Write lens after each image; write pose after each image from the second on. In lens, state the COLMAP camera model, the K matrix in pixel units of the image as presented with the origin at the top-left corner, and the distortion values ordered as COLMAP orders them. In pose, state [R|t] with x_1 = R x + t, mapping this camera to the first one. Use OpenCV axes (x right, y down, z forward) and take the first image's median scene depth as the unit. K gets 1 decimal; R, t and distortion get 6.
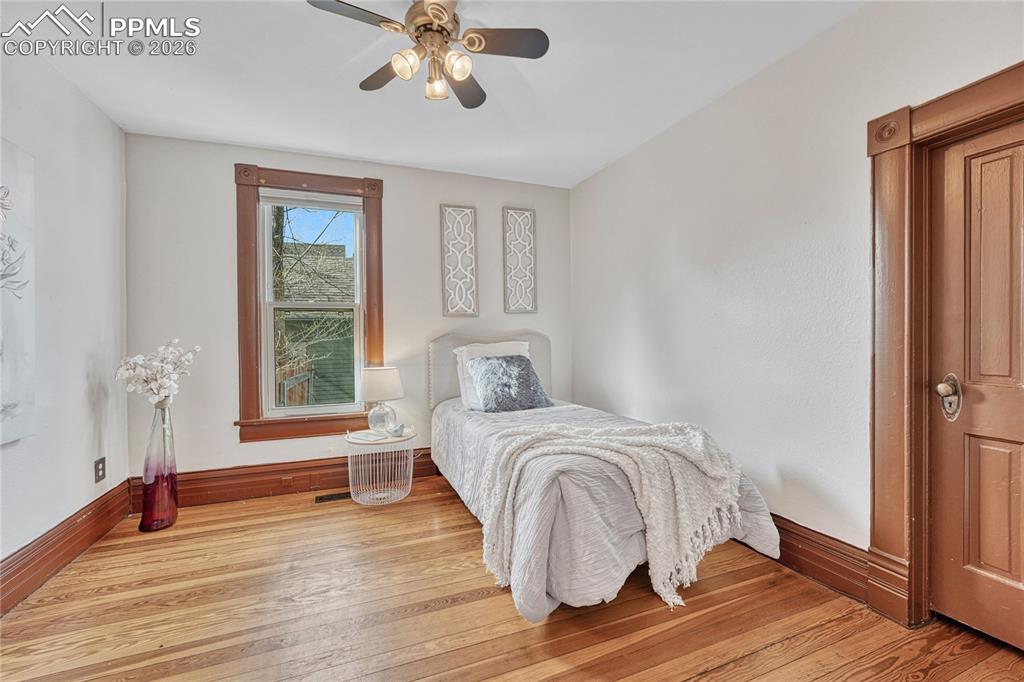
lens RADIAL K [[433.5, 0, 513.5], [0, 433.5, 334.7], [0, 0, 1]] dist [-0.000687, -0.000053]
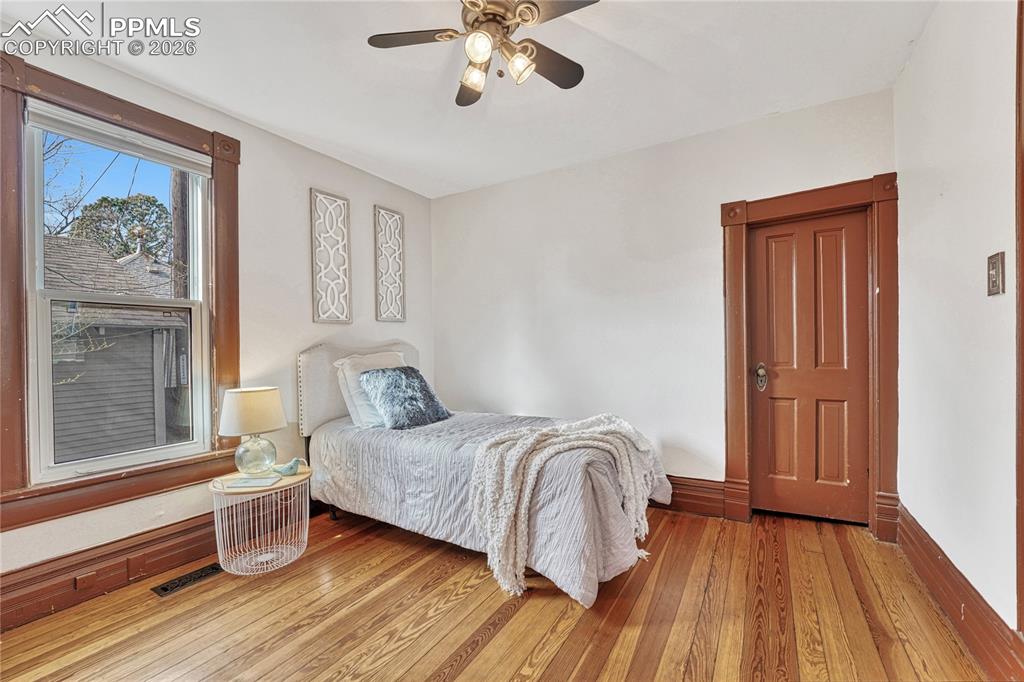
lens RADIAL K [[432.4, 0, 506.8], [0, 432.4, 337.2], [0, 0, 1]] dist [-0.028443, 0.012086]
pose [[0.795473, 0.008849, 0.605924, -0.412849], [0.010507, 0.999542, -0.028391, 0.014136], [-0.605898, 0.028951, 0.795015, 0.142393]]
